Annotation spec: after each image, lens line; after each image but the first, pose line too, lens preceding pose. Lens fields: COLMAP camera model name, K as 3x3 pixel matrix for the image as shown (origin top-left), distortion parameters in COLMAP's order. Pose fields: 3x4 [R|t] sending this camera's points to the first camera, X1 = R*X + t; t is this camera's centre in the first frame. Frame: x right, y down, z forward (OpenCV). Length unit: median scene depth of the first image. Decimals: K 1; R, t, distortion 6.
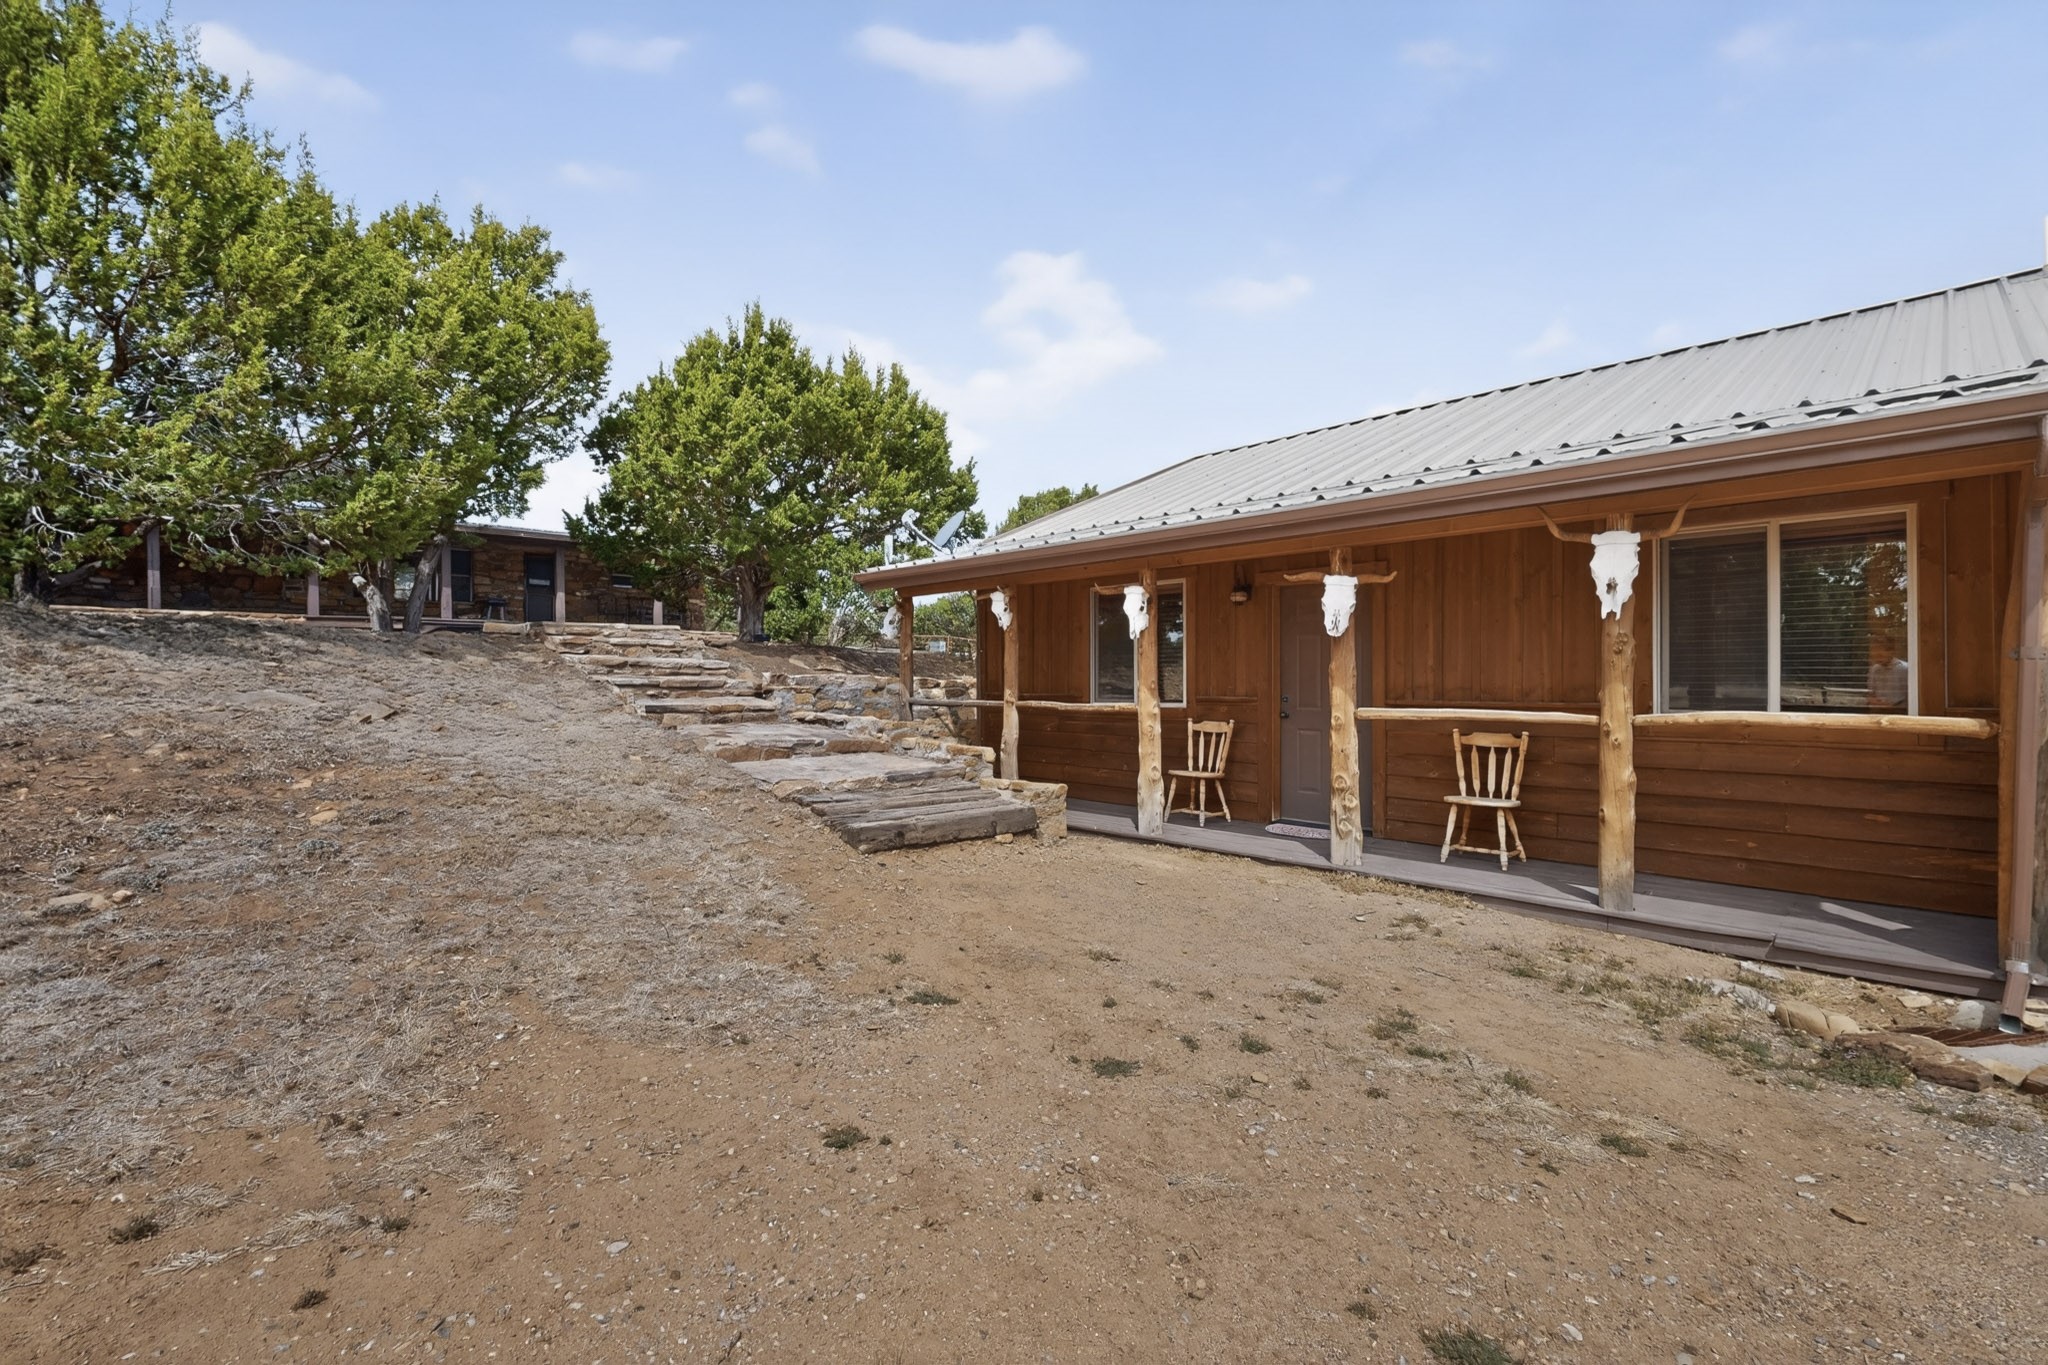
lens RADIAL K [[908.7, 0, 1017.9], [0, 908.7, 685.6], [0, 0, 1]] dist [0.001820, 0.000392]
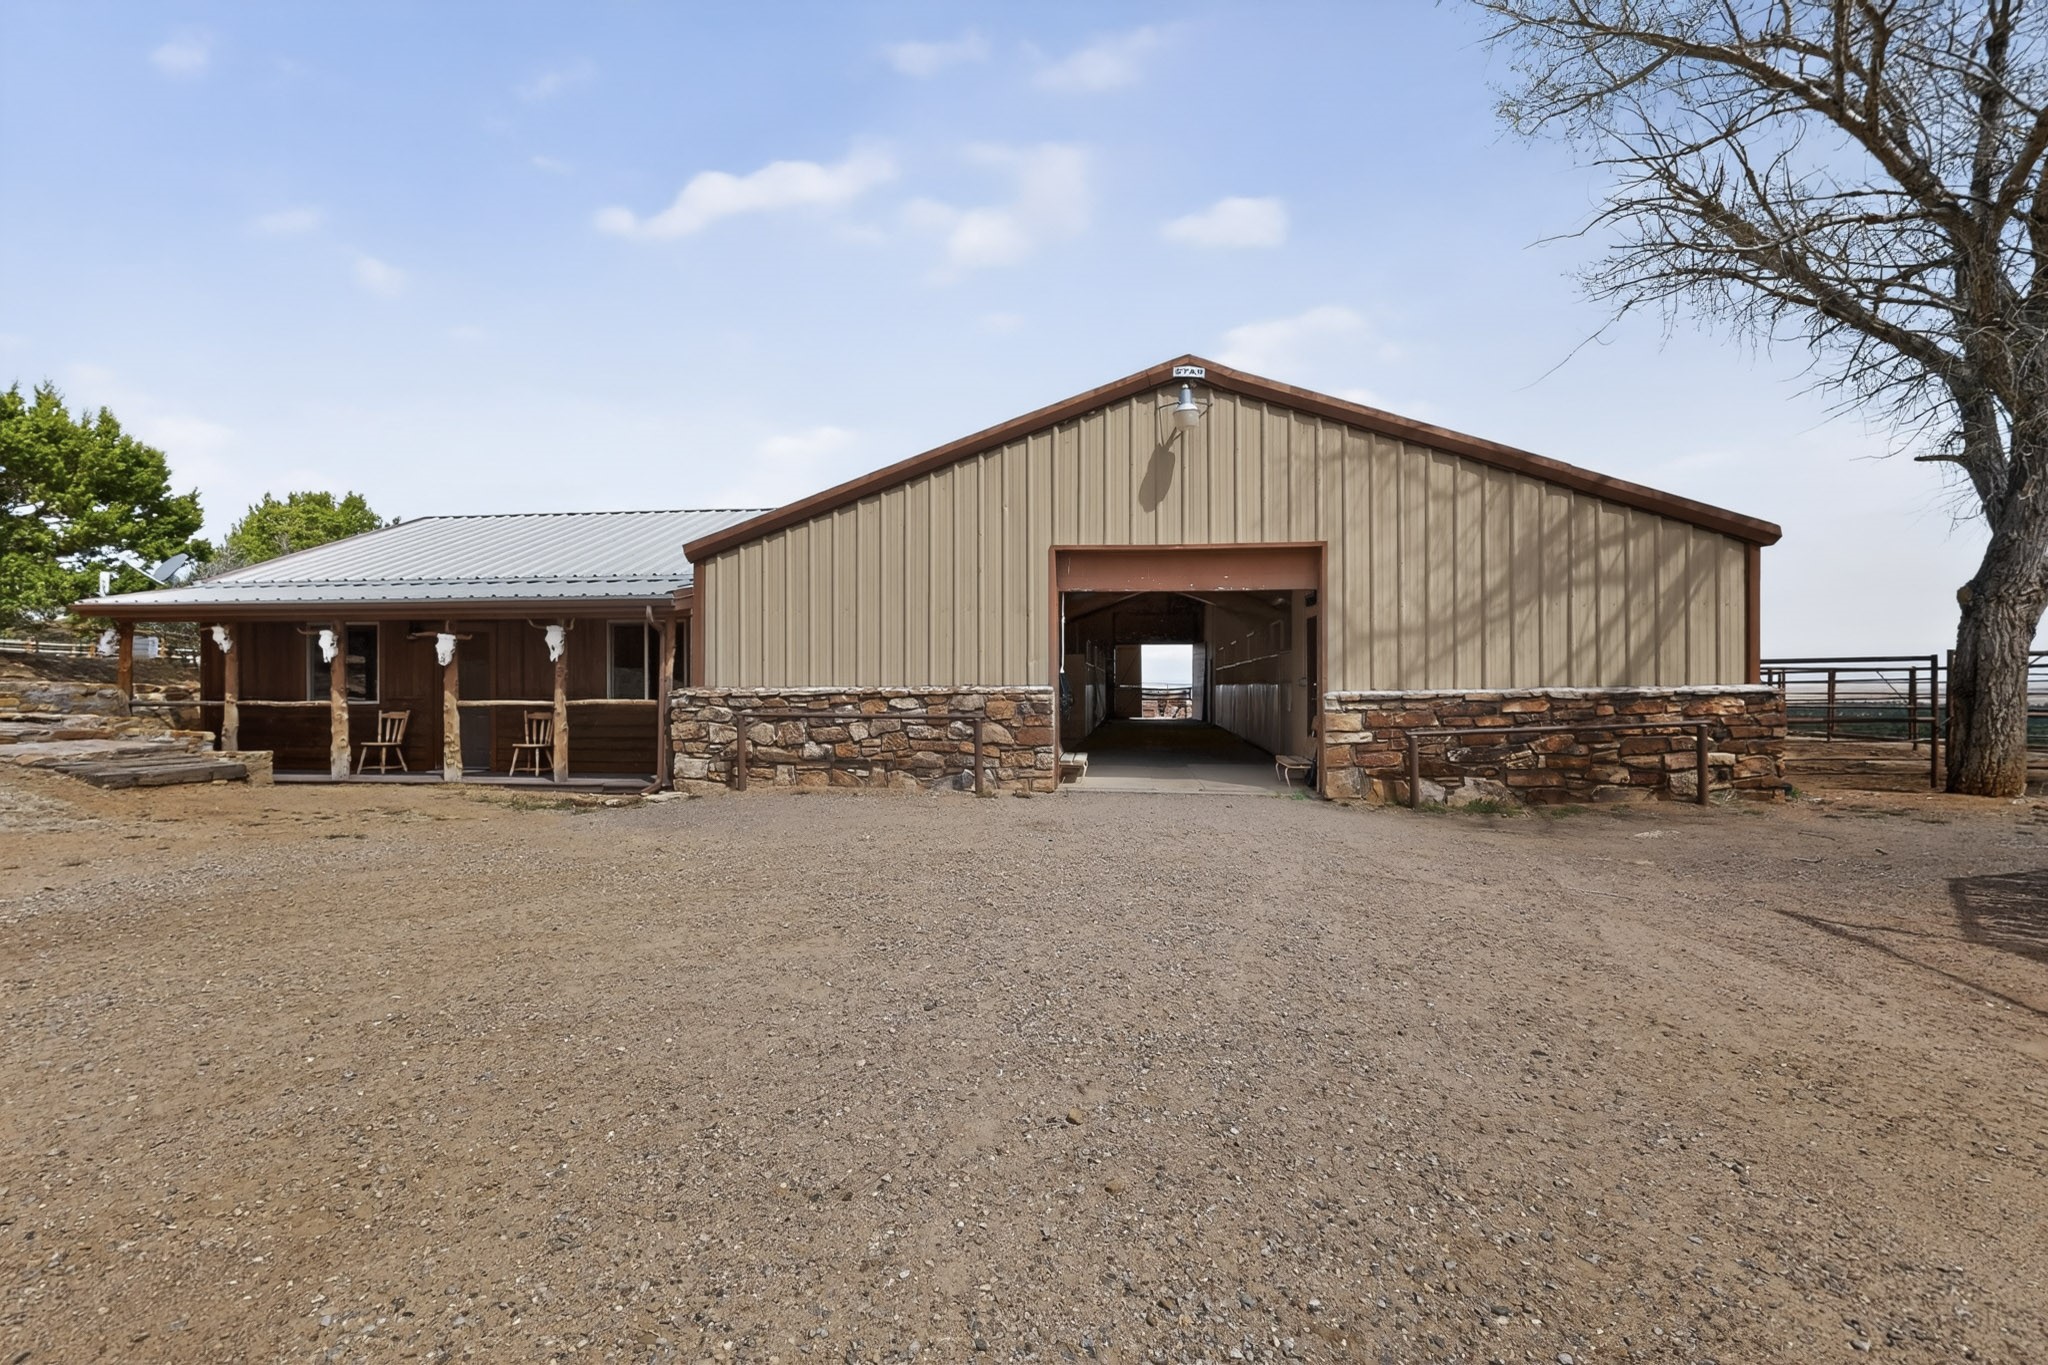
lens RADIAL K [[908.7, 0, 1032.4], [0, 908.7, 679.8], [0, 0, 1]] dist [0.001820, 0.000392]
pose [[0.770662, 0.001097, 0.637244, 0.055808], [0.004116, 0.999969, -0.006698, -0.002120], [-0.637231, 0.007785, 0.770633, -1.004722]]
